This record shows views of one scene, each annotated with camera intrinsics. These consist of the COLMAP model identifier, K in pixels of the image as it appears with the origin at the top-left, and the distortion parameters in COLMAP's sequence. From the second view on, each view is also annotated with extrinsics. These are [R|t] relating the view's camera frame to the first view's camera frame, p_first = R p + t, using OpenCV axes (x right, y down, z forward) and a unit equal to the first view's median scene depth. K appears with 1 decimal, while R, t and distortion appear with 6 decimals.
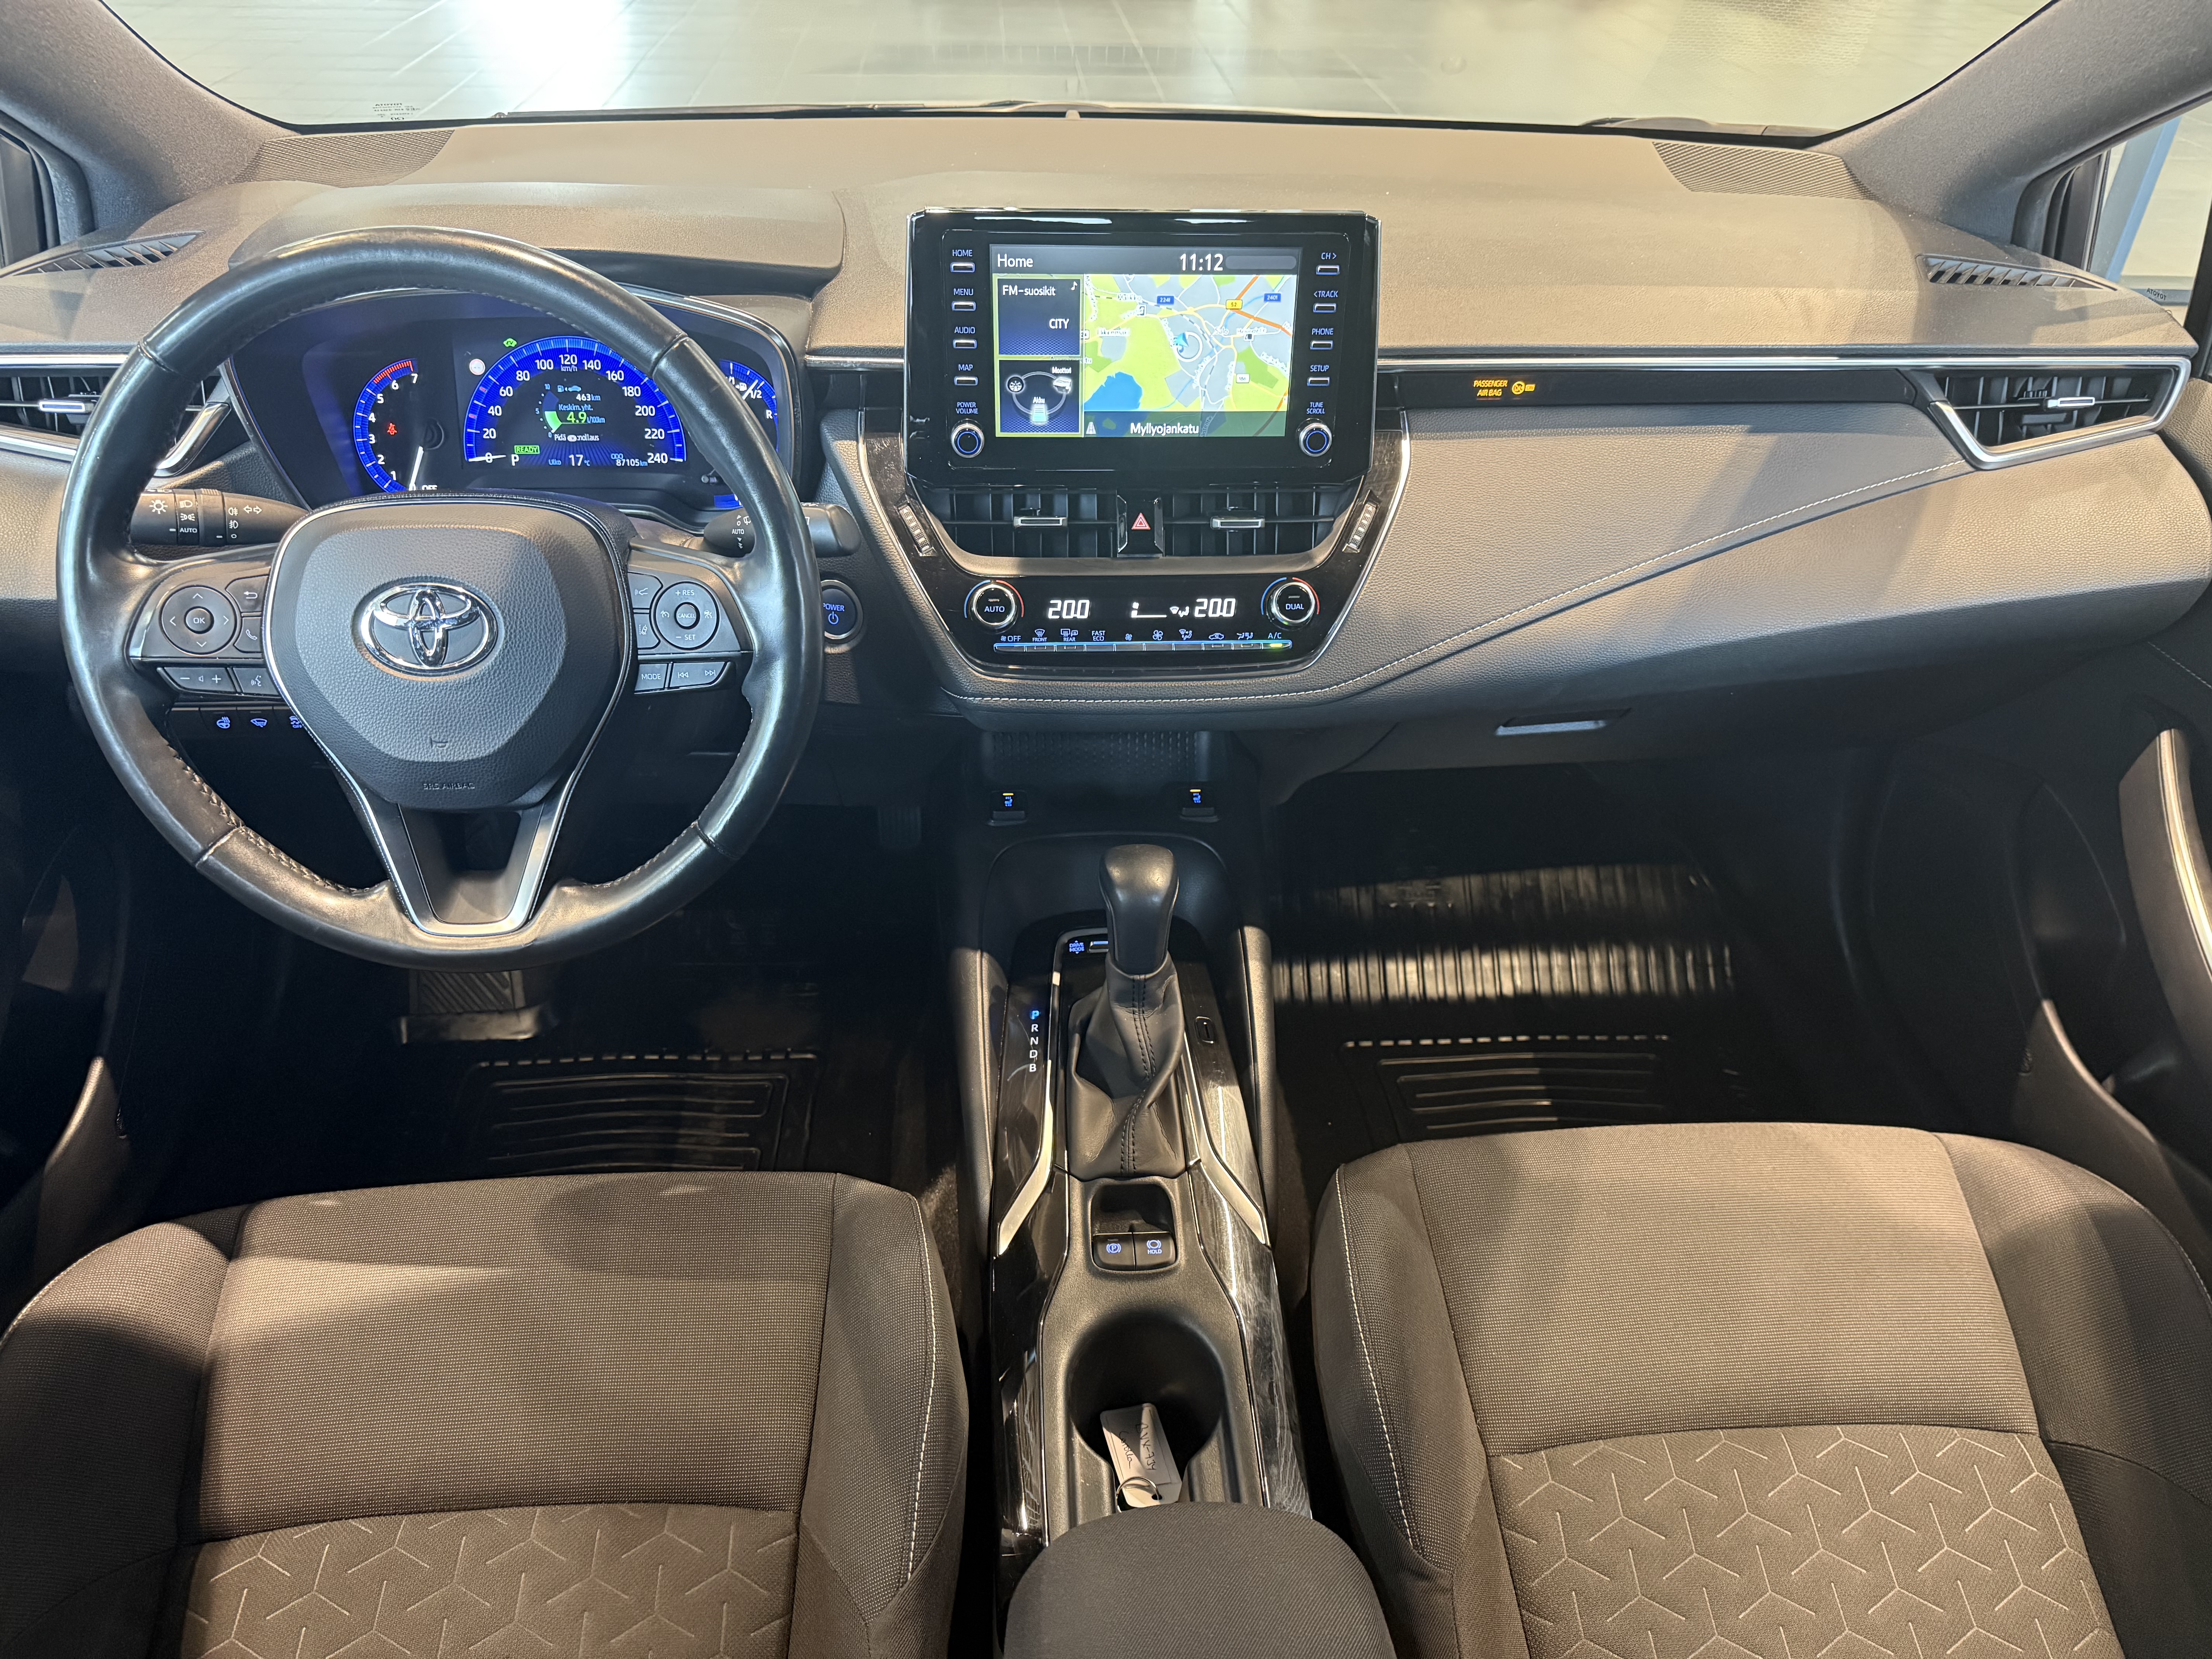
lens RADIAL K [[1557.1, 0, 1117.7], [0, 1557.1, 825.4], [0, 0, 1]] dist [0.010783, -0.042275]
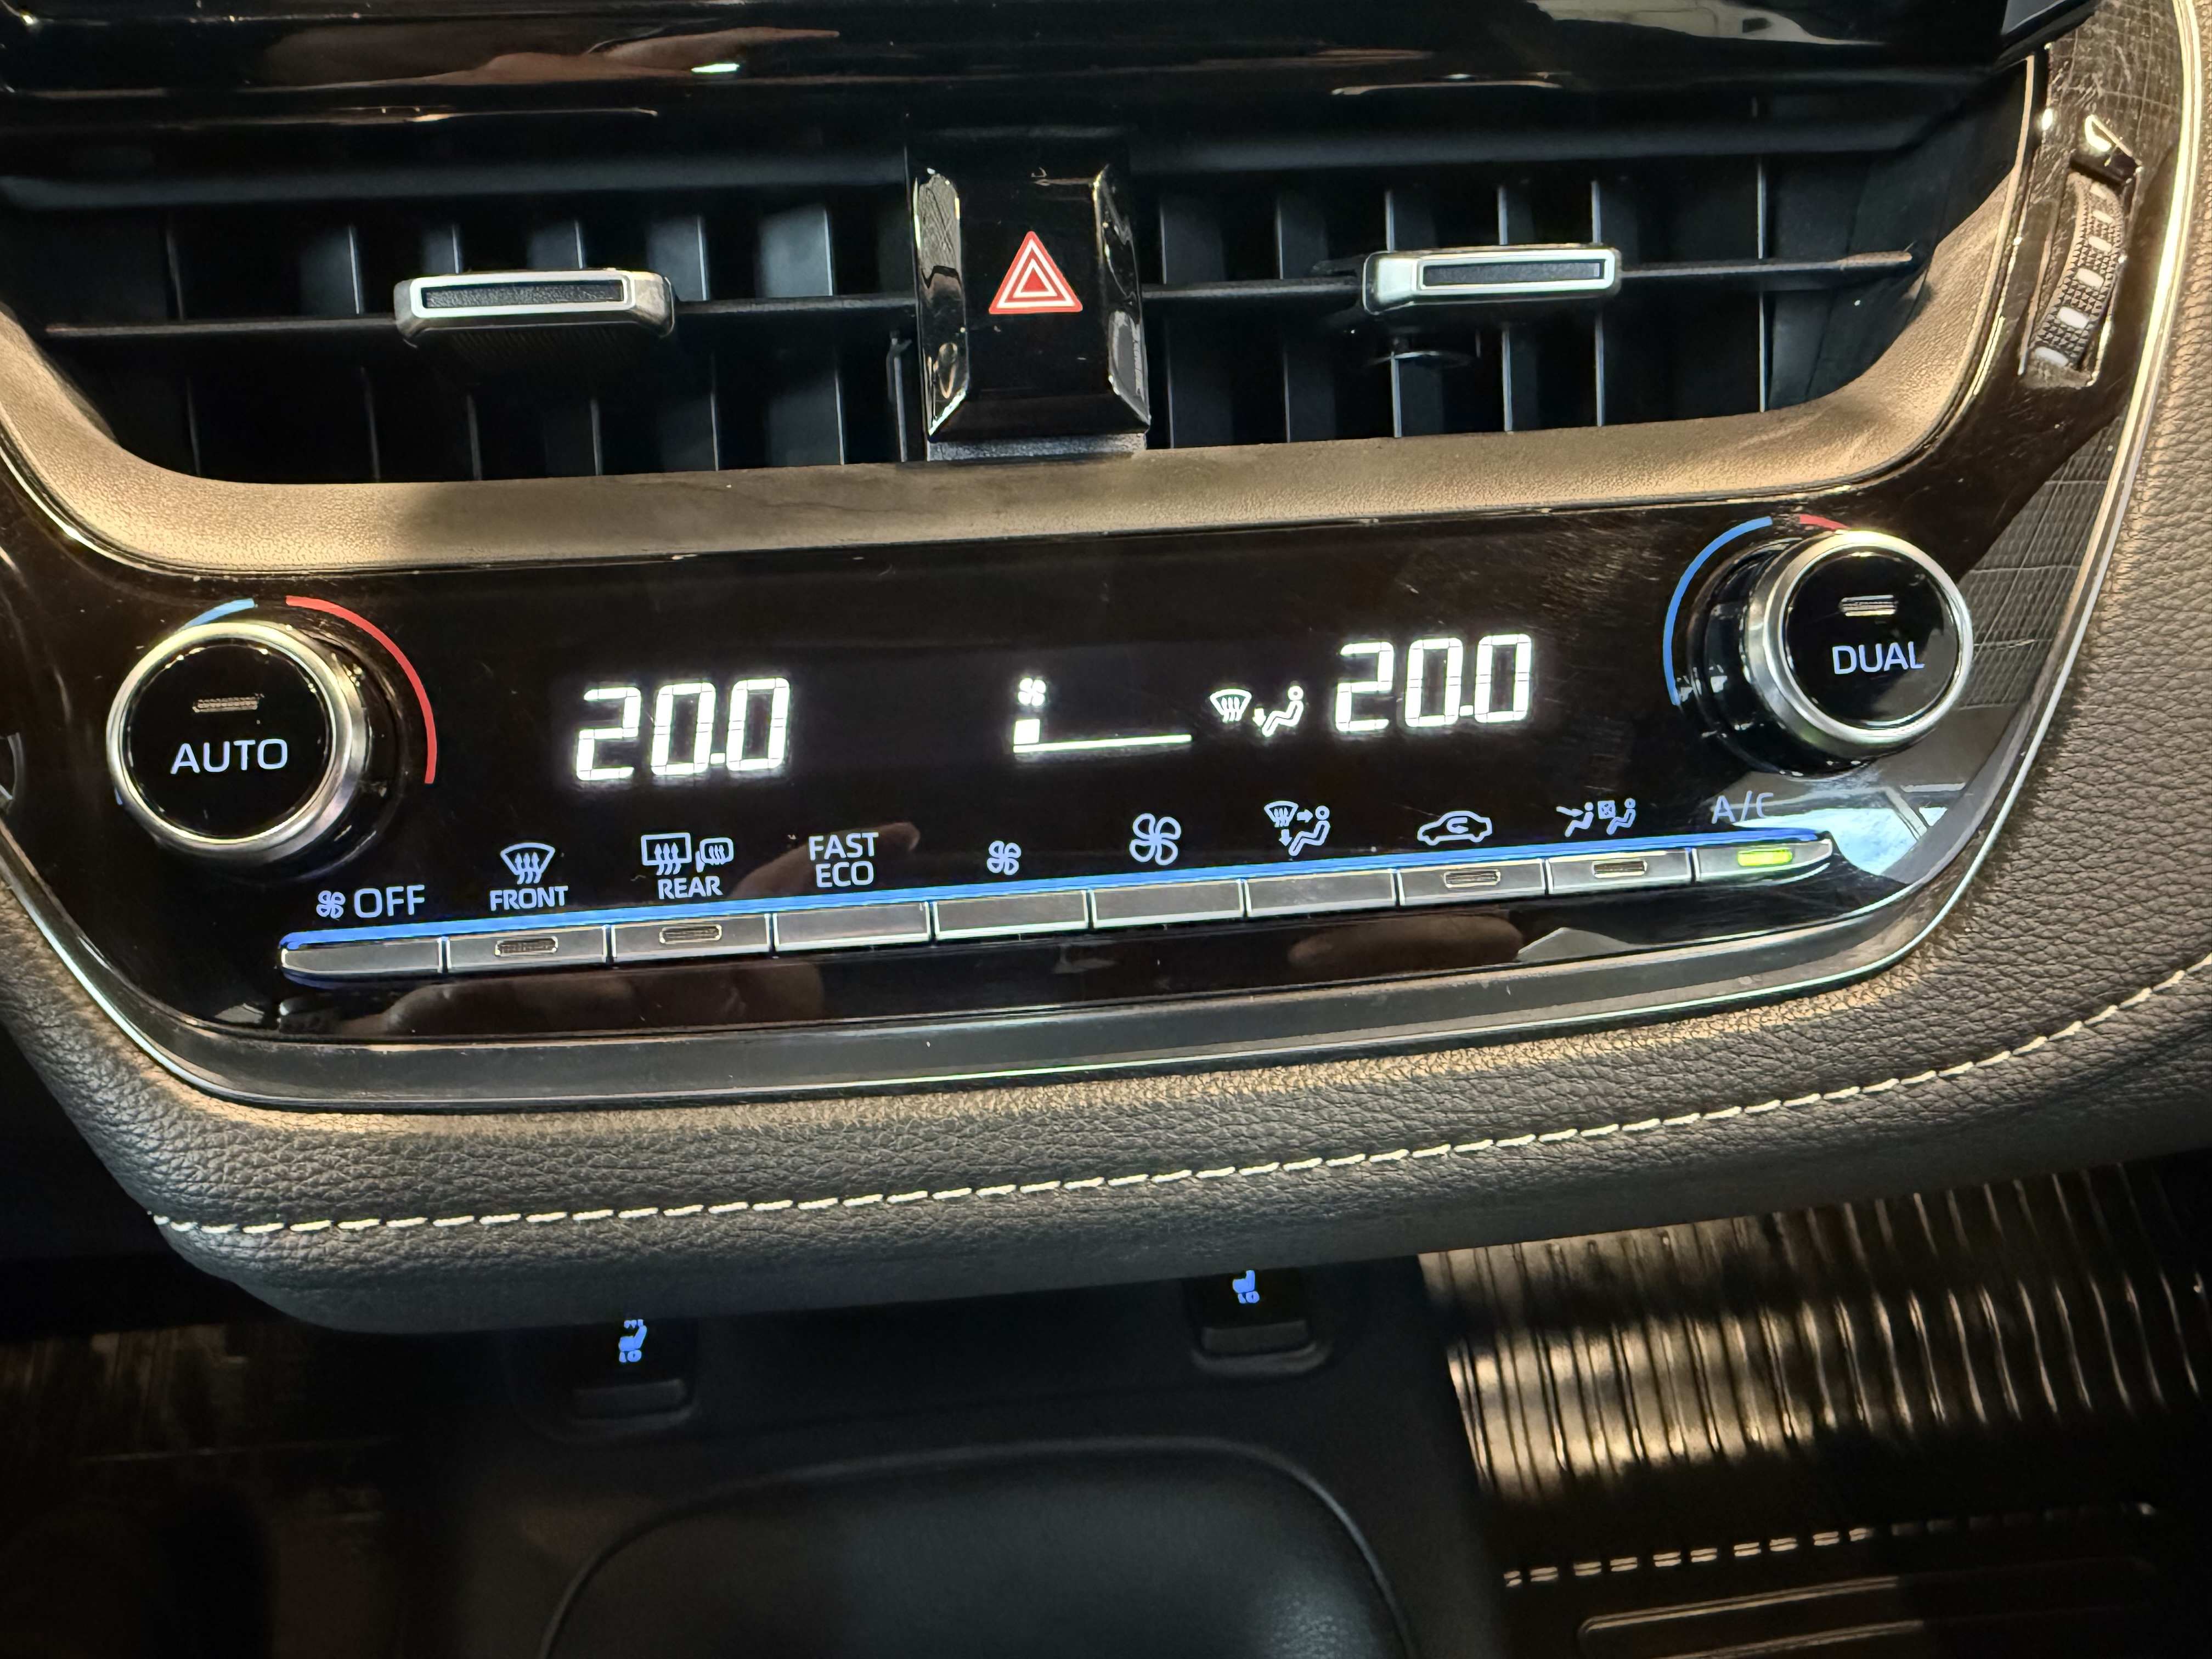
lens RADIAL K [[1557.1, 0, 1099.7], [0, 1557.1, 828.2], [0, 0, 1]] dist [0.010783, -0.042275]
pose [[0.996190, -0.057808, 0.065304, 0.006406], [0.061356, 0.996670, -0.053707, -0.113511], [-0.061981, 0.057510, 0.996419, 0.807699]]
